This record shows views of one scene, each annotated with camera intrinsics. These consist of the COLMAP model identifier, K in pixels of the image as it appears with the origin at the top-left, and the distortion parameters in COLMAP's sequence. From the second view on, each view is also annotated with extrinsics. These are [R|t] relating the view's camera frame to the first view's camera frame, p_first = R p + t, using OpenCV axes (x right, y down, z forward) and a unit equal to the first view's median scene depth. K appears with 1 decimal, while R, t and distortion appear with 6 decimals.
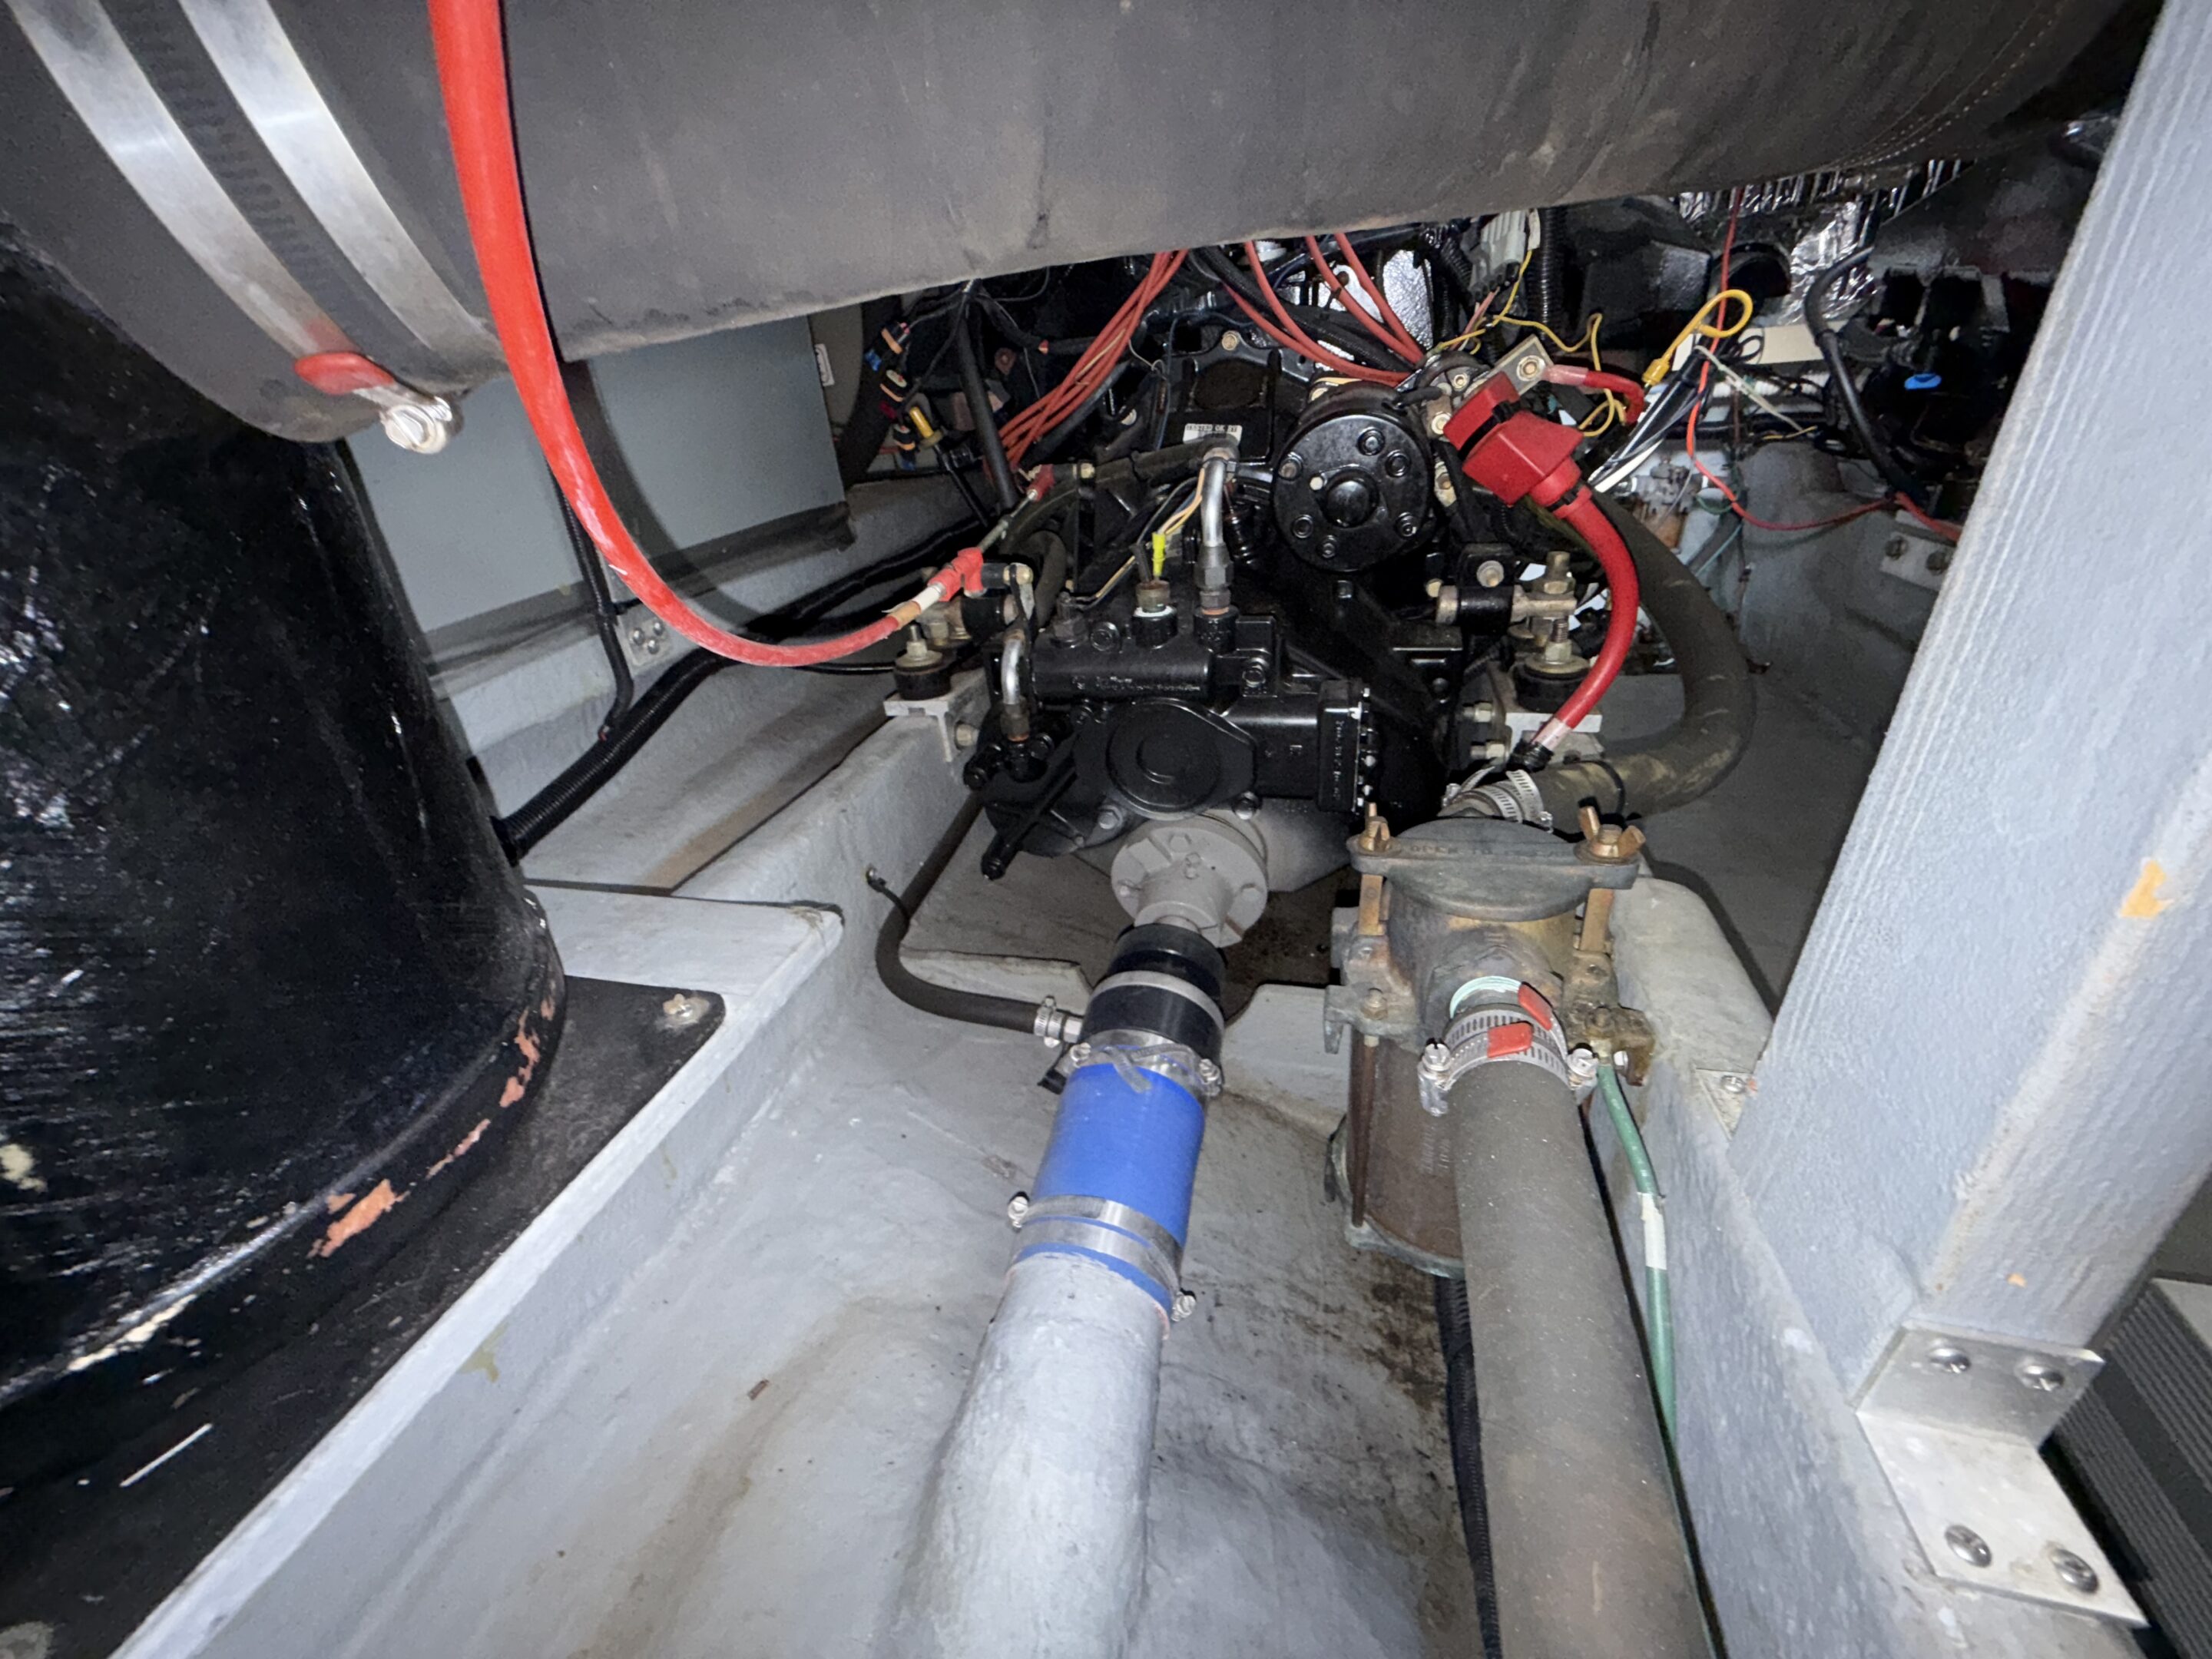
lens RADIAL K [[881.1, 0, 1105.7], [0, 881.1, 830.4], [0, 0, 1]] dist [0.000515, -0.000154]
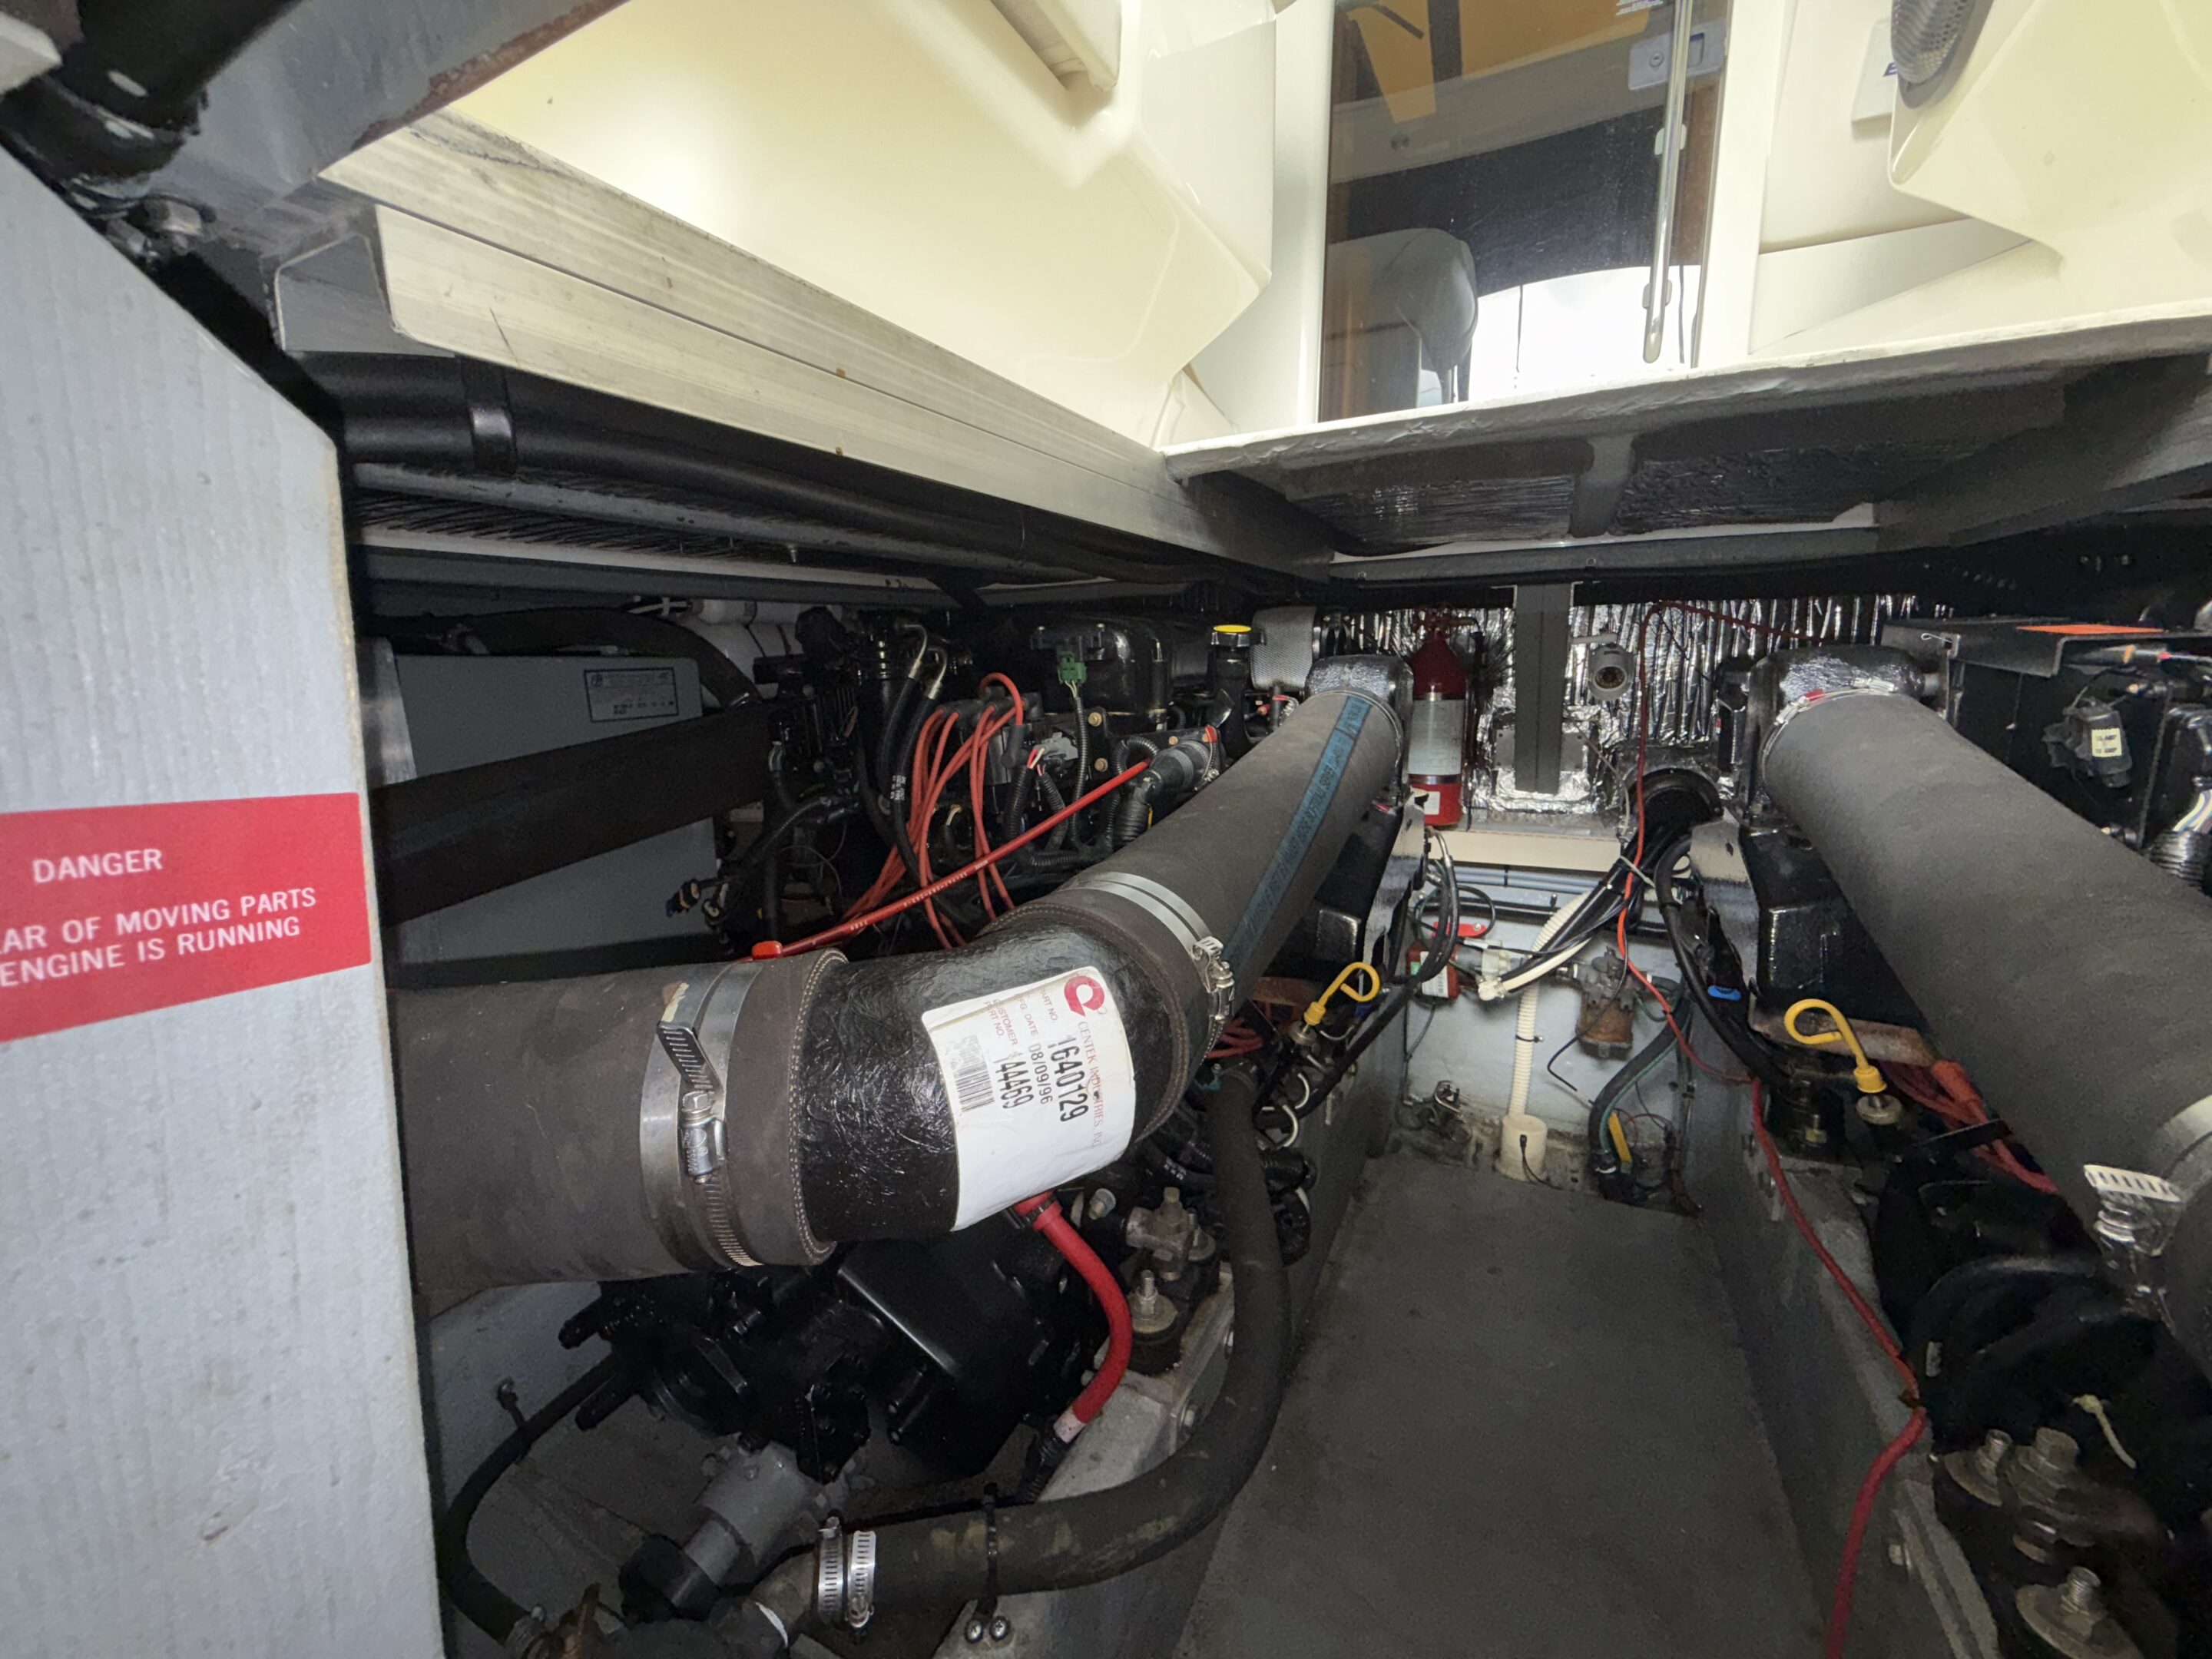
lens RADIAL K [[881.1, 0, 1100.7], [0, 881.1, 829.8], [0, 0, 1]] dist [0.000515, -0.000154]
pose [[0.976796, 0.105579, -0.186341, 0.267441], [-0.157580, 0.943520, -0.291443, -0.184461], [0.145046, 0.314044, 0.938263, -0.051060]]
